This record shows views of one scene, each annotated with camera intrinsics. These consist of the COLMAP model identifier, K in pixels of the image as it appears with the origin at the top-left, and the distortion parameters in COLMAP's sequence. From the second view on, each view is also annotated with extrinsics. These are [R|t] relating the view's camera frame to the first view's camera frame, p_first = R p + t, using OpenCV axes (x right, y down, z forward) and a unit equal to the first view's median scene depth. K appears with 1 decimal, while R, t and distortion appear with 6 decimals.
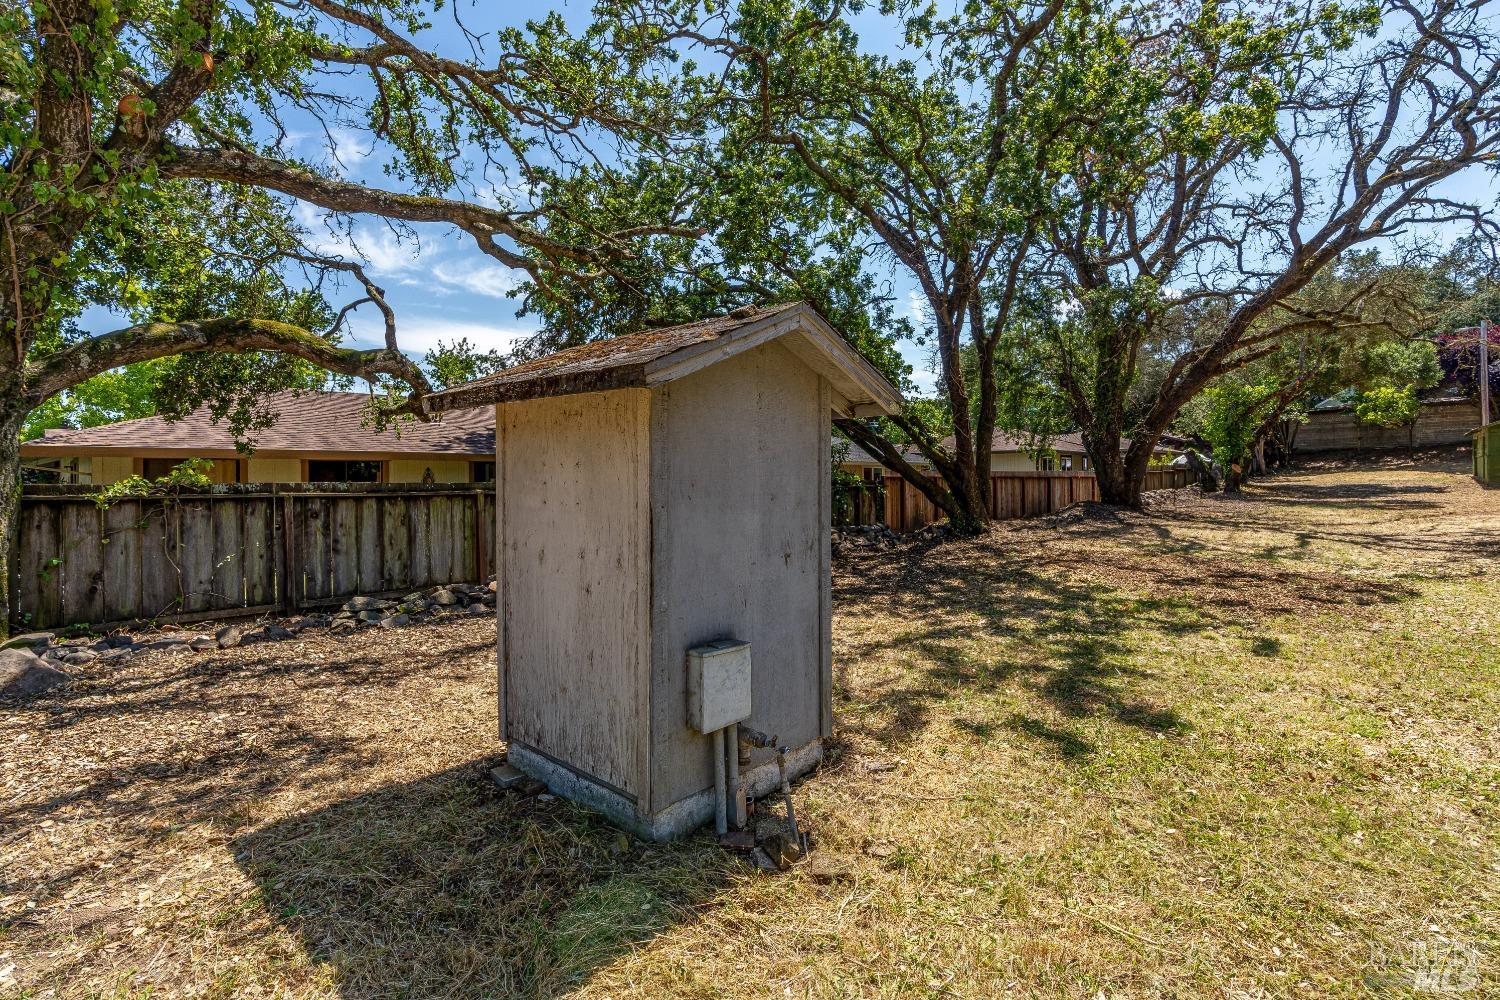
lens RADIAL K [[698.8, 0, 748.7], [0, 698.8, 491.5], [0, 0, 1]] dist [-0.009007, 0.003654]
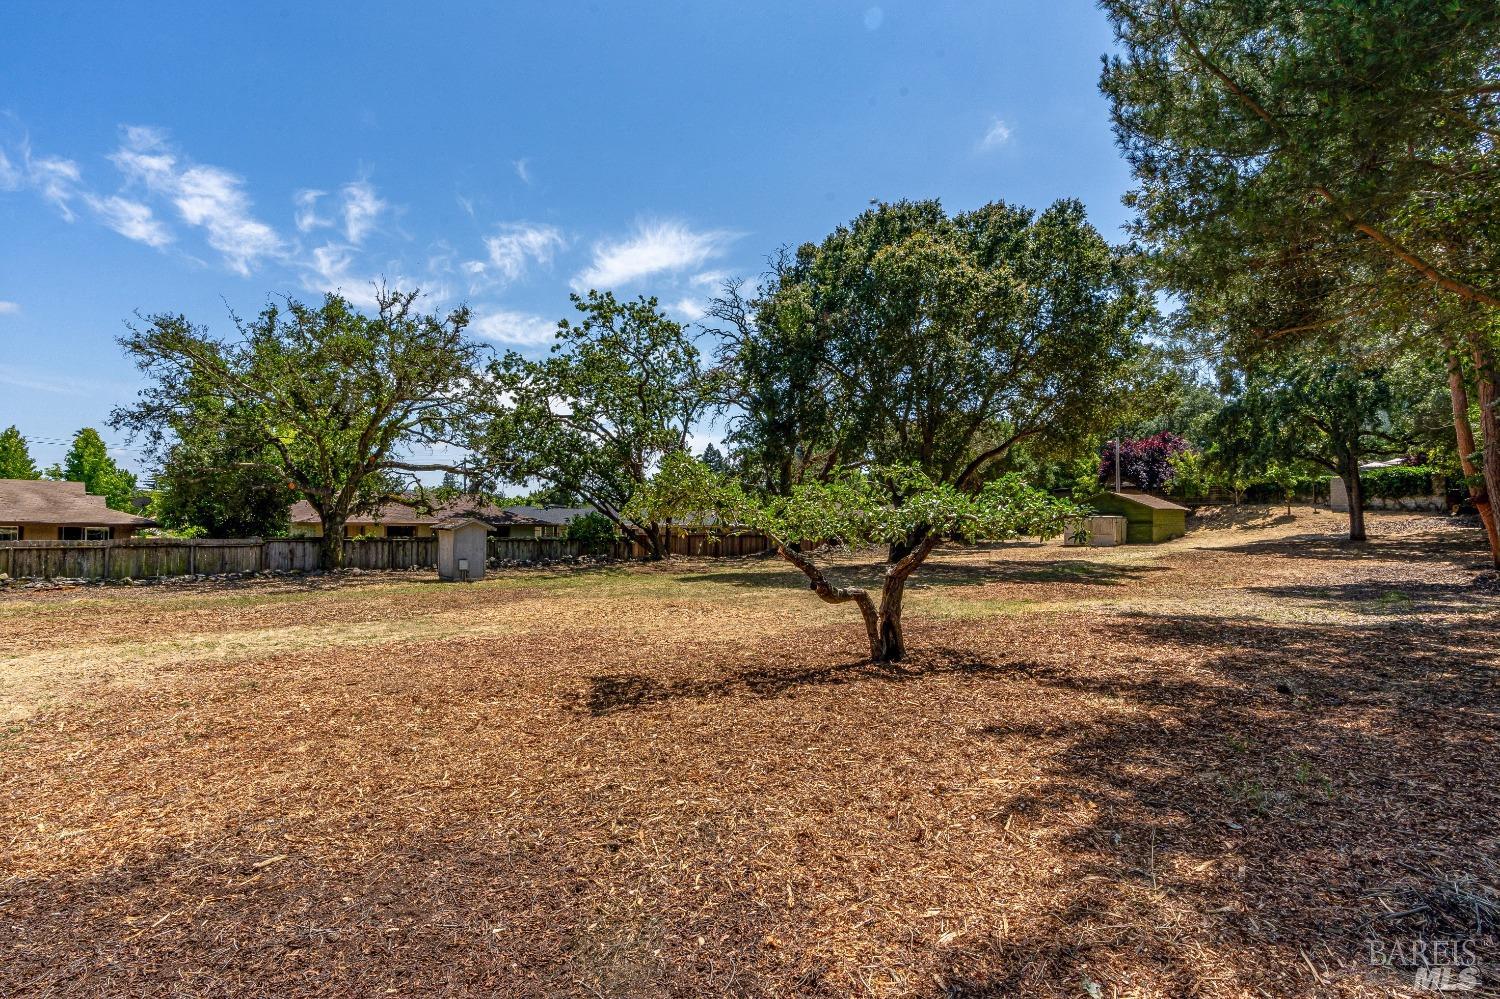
lens RADIAL K [[715.3, 0, 757.3], [0, 715.3, 511.3], [0, 0, 1]] dist [-0.010249, 0.001759]
pose [[0.999655, 0.021314, -0.015320, 1.305139], [-0.021989, 0.998729, -0.045346, -0.017348], [0.014334, 0.045667, 0.998854, -2.725916]]
